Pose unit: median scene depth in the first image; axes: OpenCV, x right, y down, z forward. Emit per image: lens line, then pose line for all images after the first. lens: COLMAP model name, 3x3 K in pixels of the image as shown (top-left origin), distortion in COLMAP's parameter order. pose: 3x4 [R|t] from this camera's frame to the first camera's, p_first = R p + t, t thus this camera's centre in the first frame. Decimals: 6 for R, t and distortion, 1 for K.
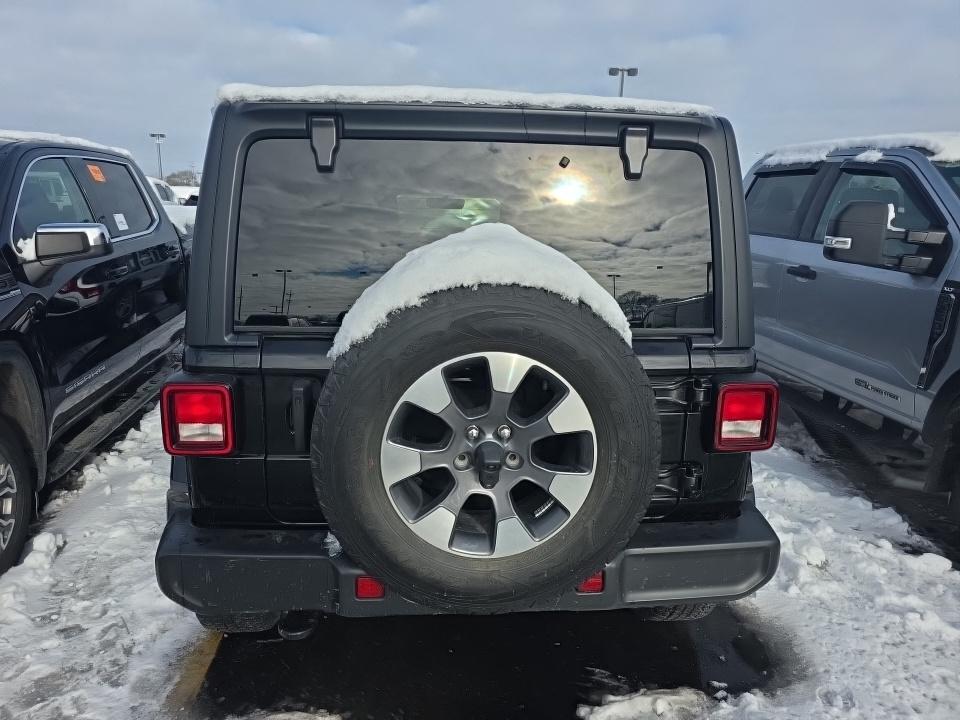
lens RADIAL K [[625.3, 0, 458.1], [0, 625.3, 330.3], [0, 0, 1]] dist [-0.002985, -0.002141]
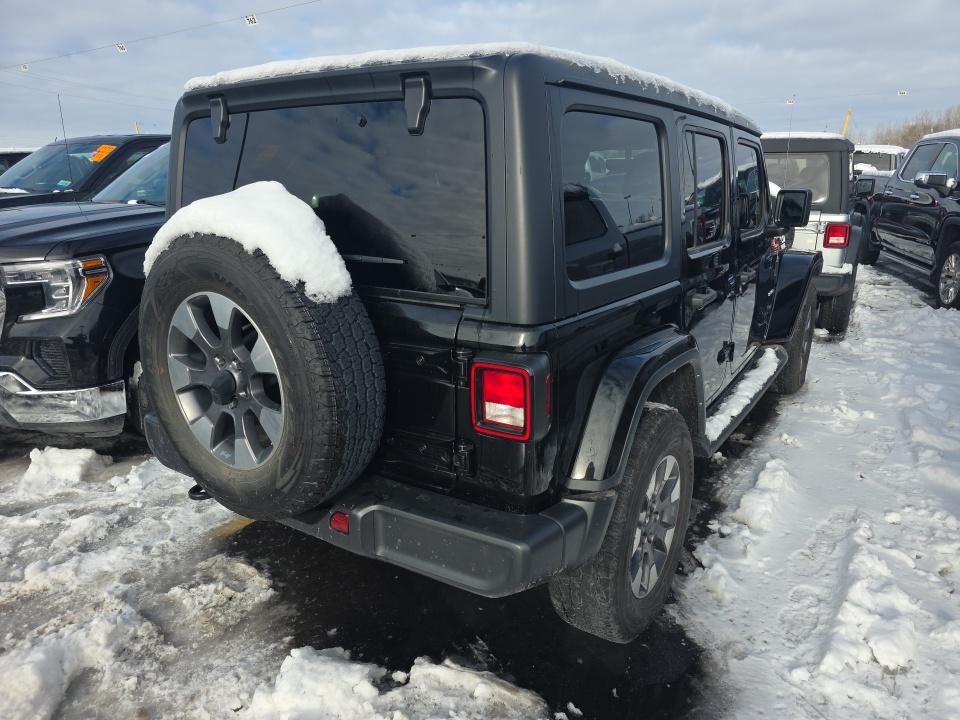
lens RADIAL K [[636.3, 0, 479.0], [0, 636.3, 353.2], [0, 0, 1]] dist [0.006408, -0.004360]
pose [[0.805123, 0.143636, -0.575453, 0.933185], [-0.091052, 0.988664, 0.119384, -0.032937], [0.586078, -0.043723, 0.809074, 0.259615]]
